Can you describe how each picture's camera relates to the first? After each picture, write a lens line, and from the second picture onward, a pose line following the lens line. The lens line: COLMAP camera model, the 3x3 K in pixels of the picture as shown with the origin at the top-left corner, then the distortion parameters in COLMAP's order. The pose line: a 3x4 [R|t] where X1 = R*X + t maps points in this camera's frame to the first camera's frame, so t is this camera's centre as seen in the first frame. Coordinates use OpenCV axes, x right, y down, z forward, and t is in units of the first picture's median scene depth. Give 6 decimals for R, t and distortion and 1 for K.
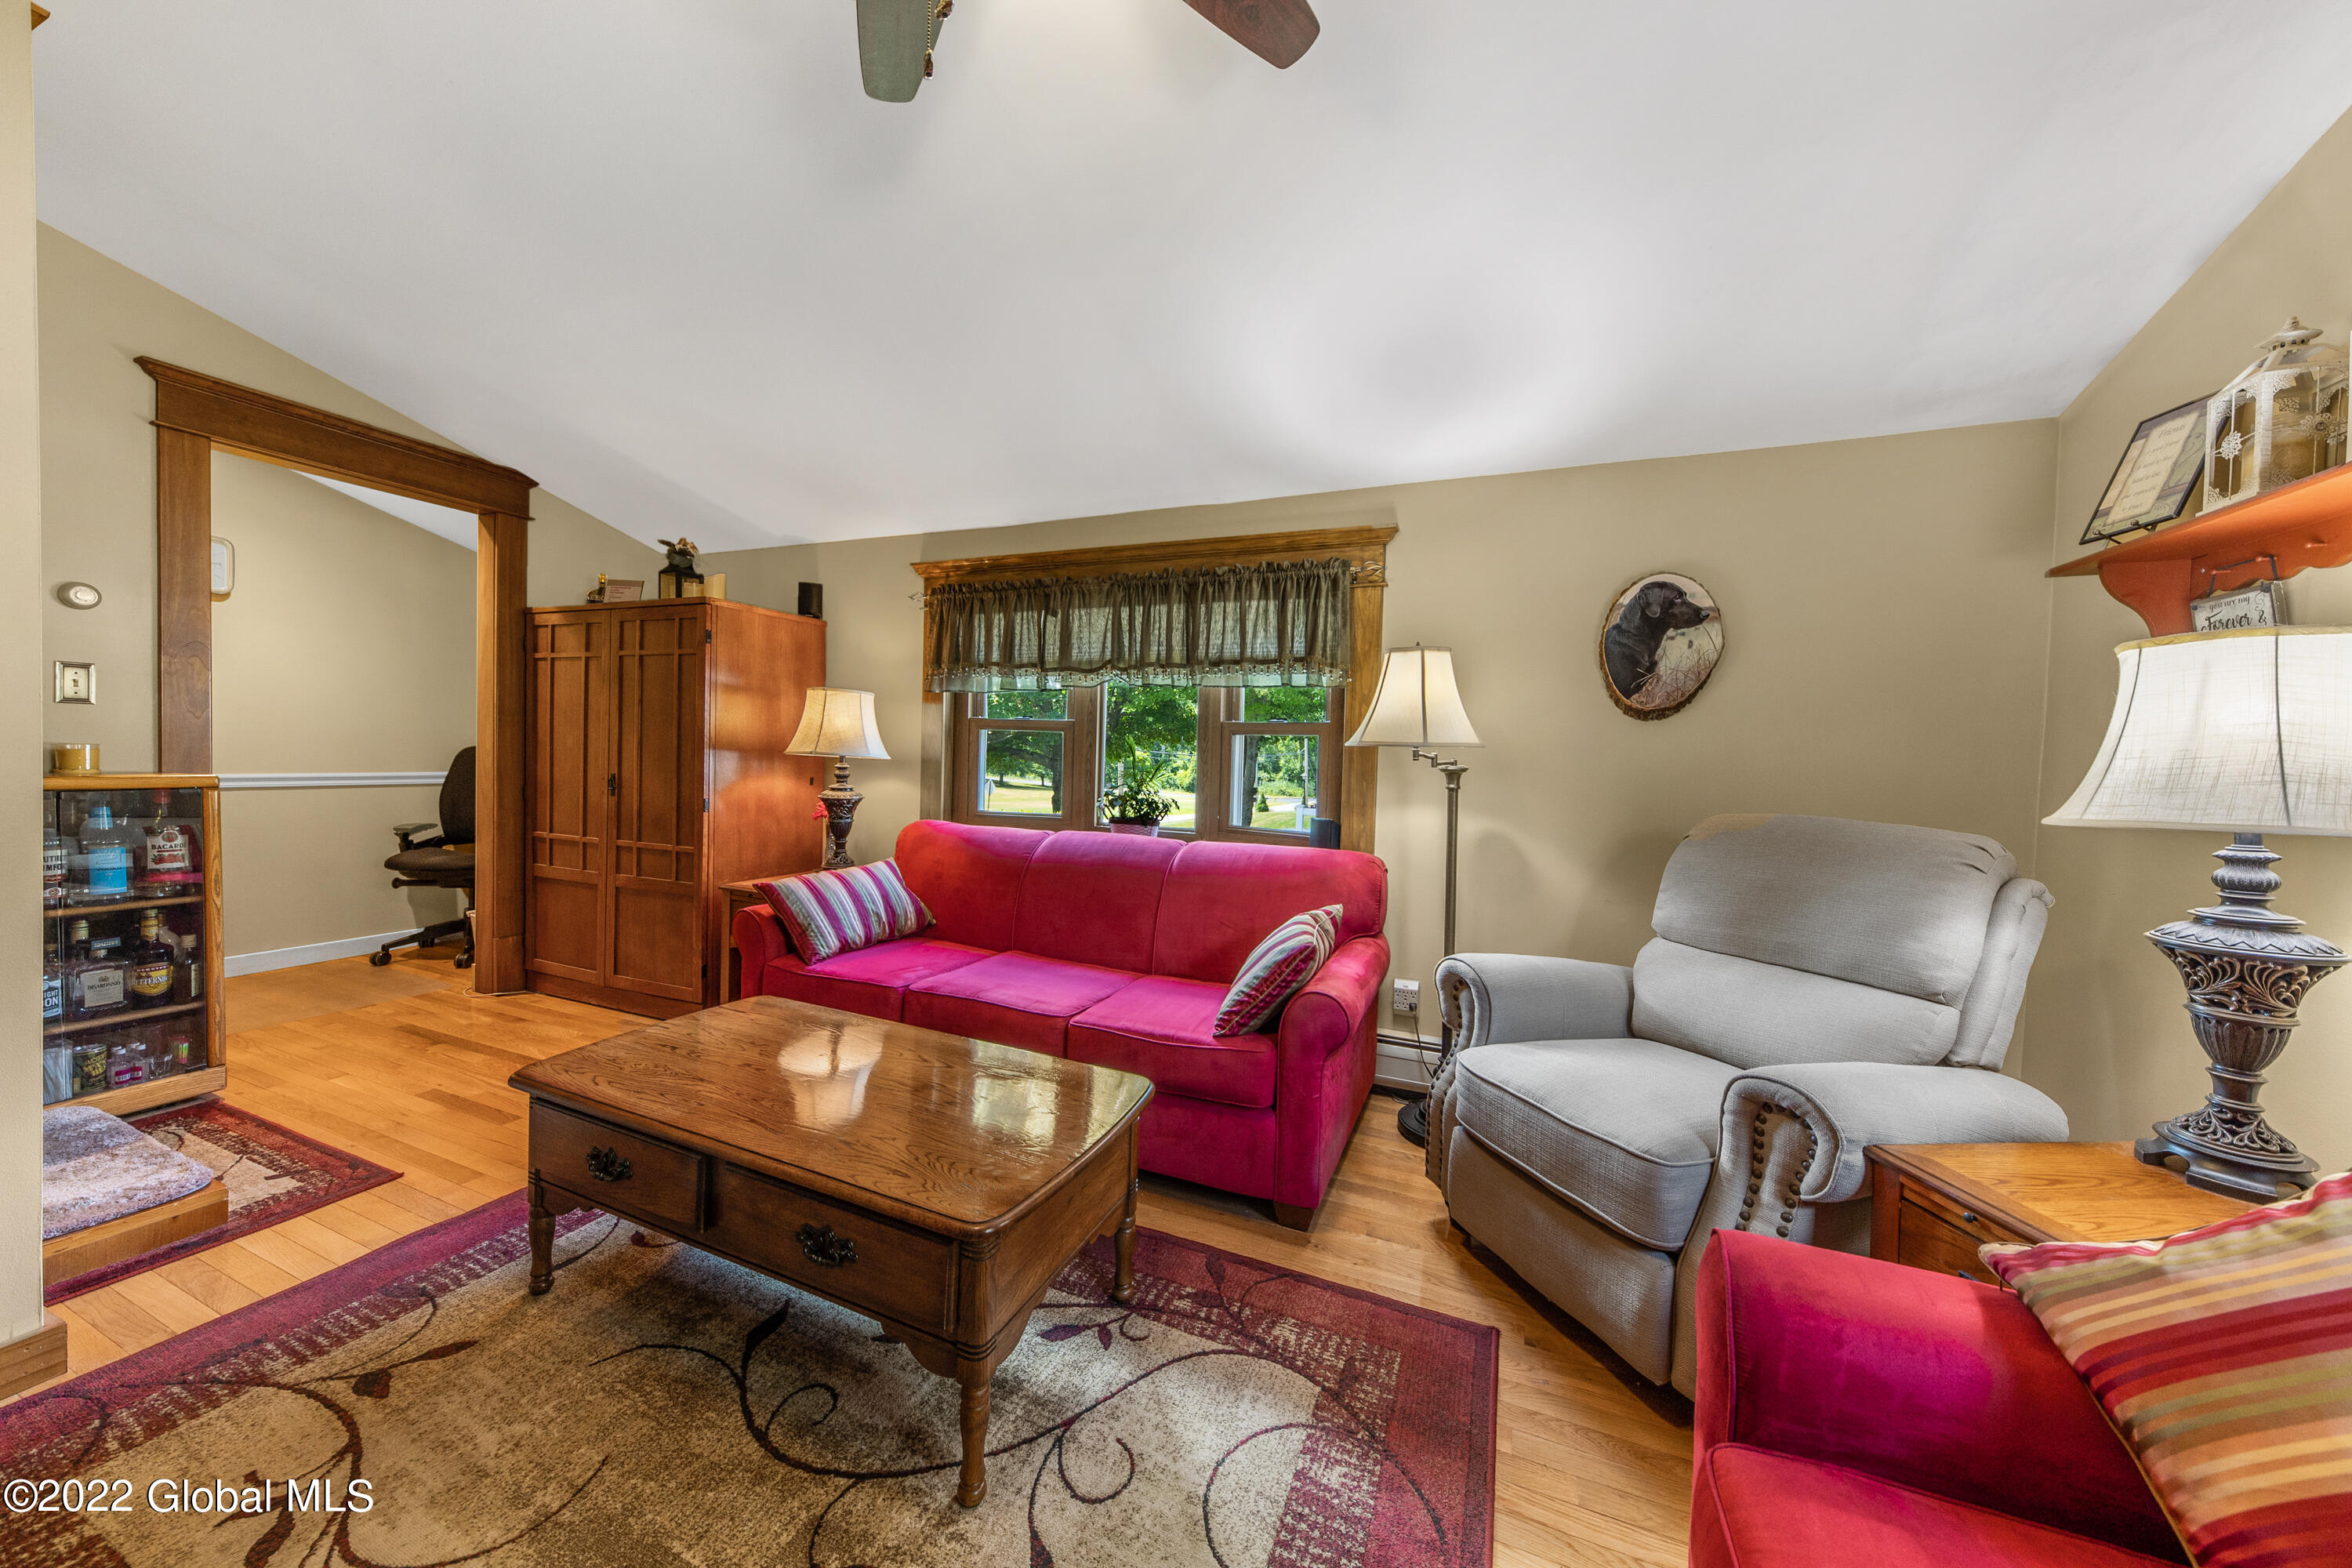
lens RADIAL K [[809.5, 0, 1169.3], [0, 809.5, 774.1], [0, 0, 1]] dist [0.008205, -0.001195]
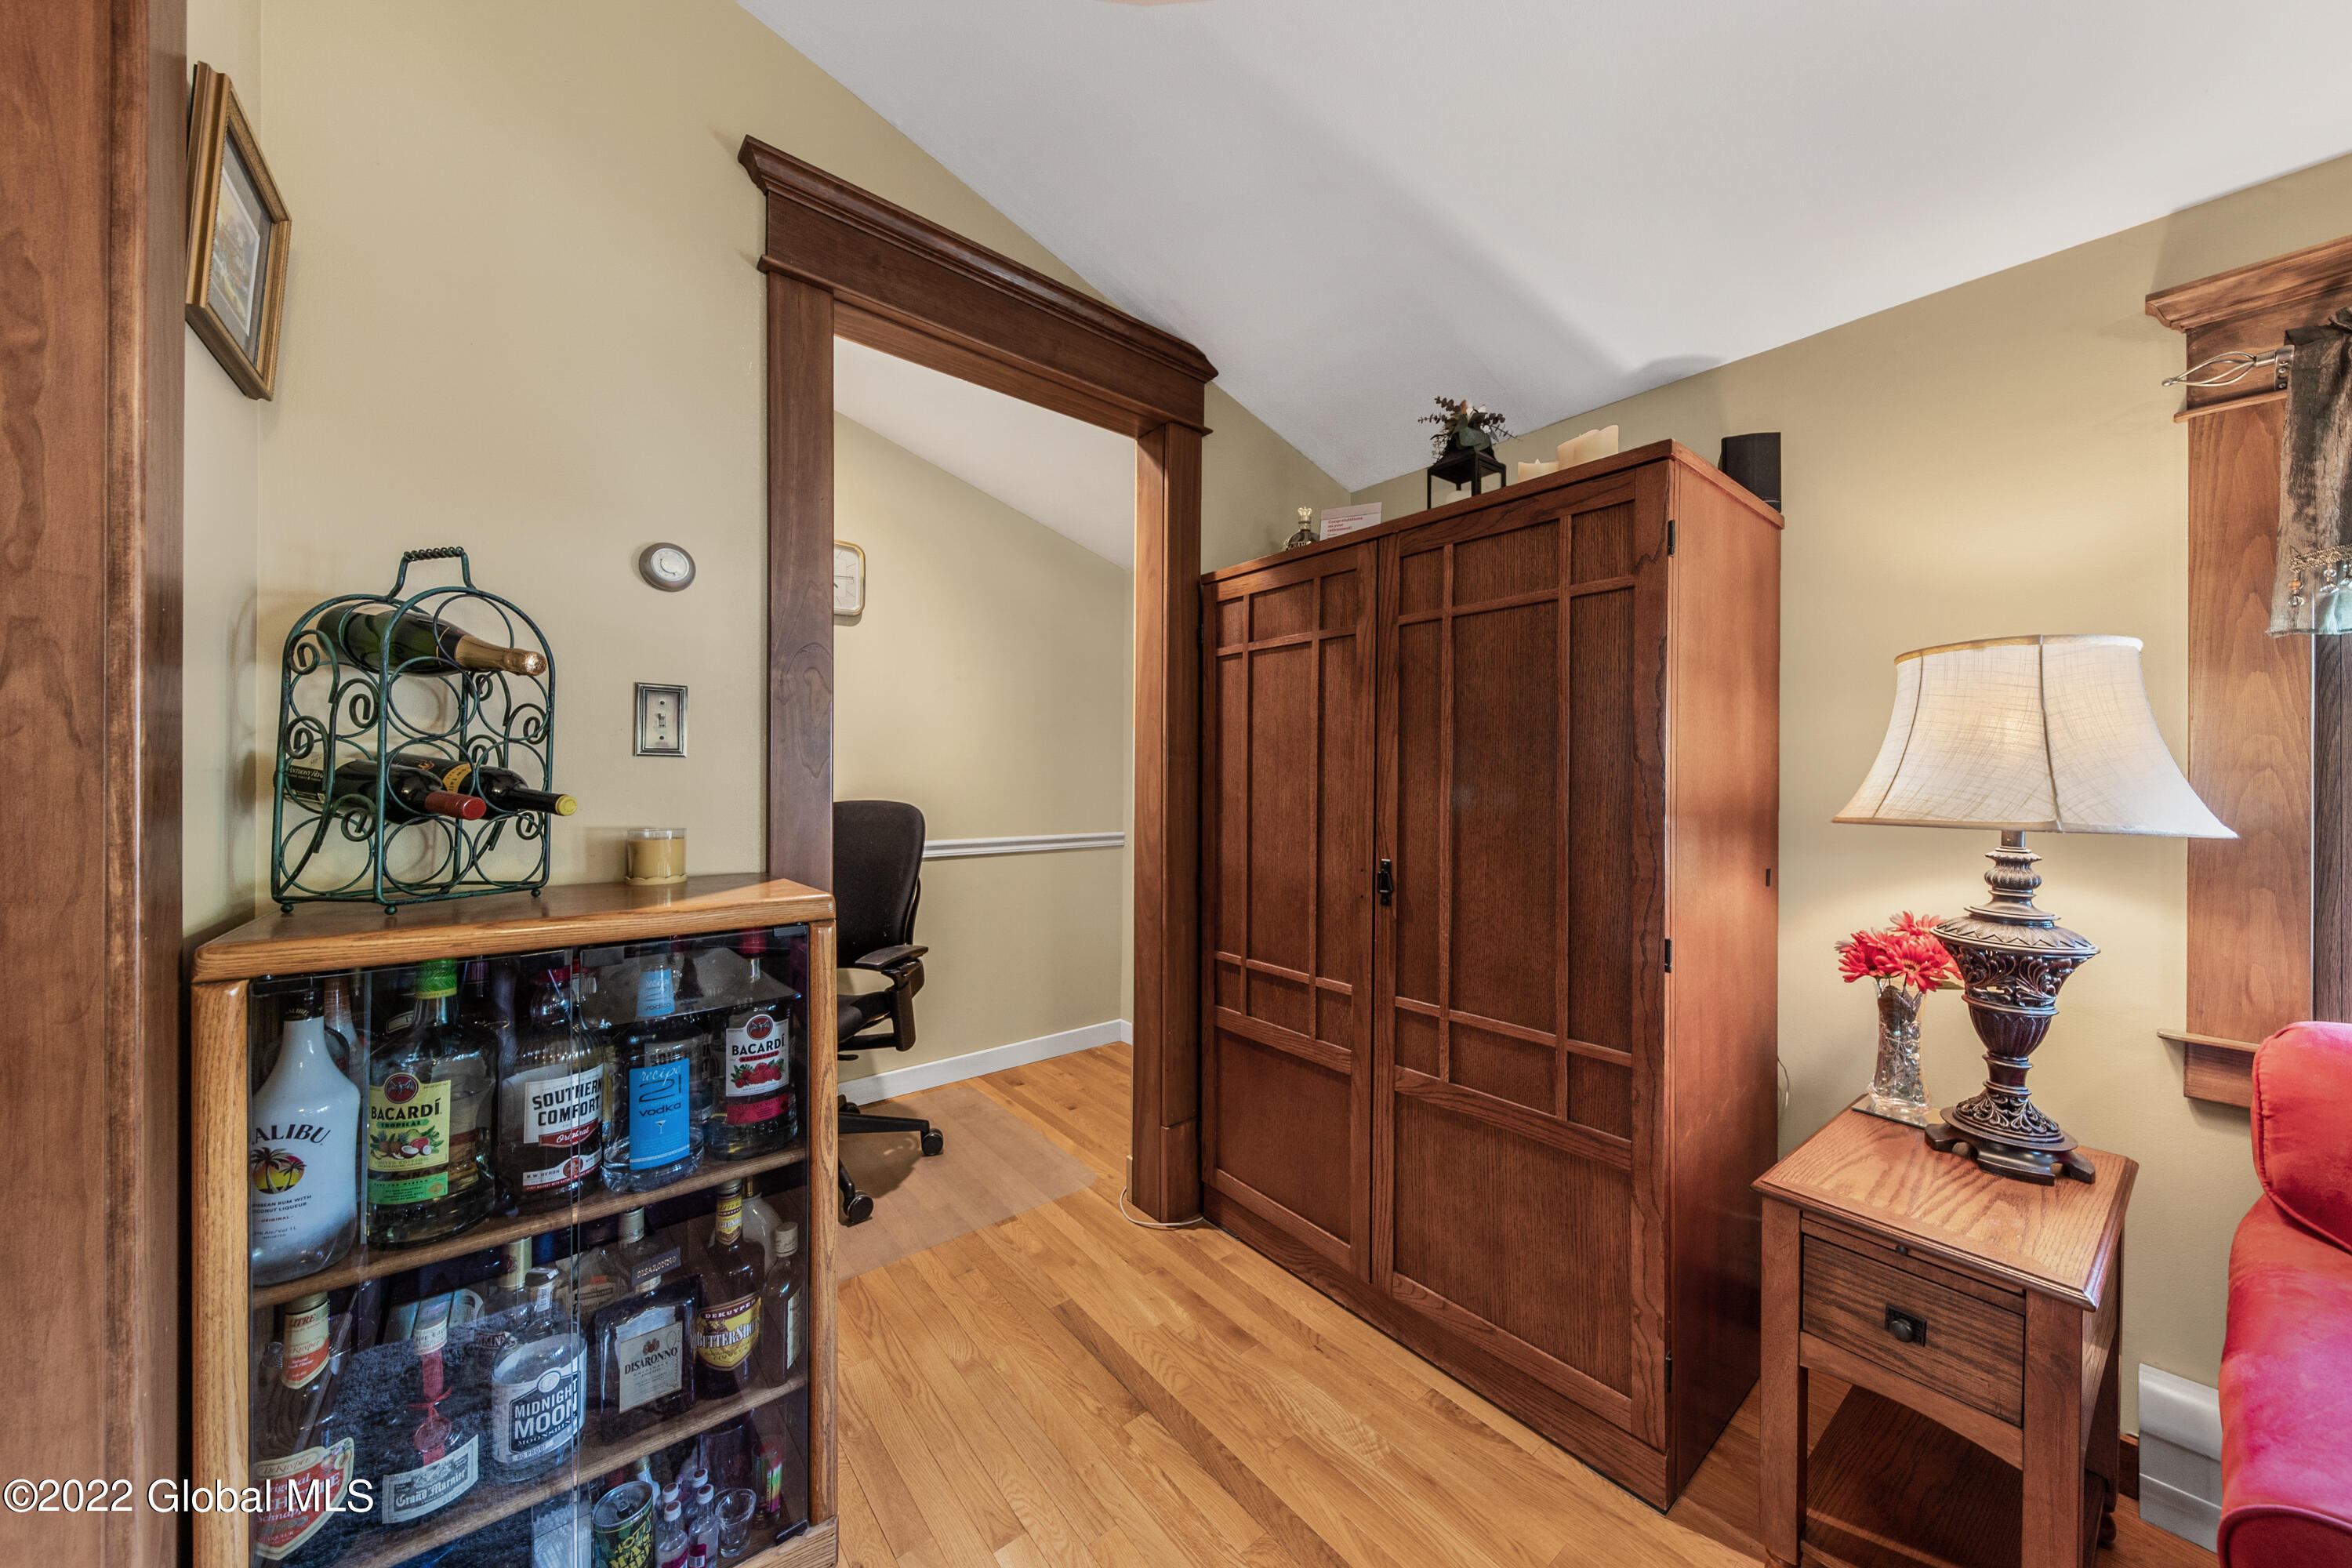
lens RADIAL K [[809.5, 0, 1182.9], [0, 809.5, 780.4], [0, 0, 1]] dist [0.008205, -0.001195]
pose [[0.882639, -0.026099, -0.469325, -0.561667], [0.009928, 0.999270, -0.036898, -0.033871], [0.469946, 0.027908, 0.882254, 0.500920]]
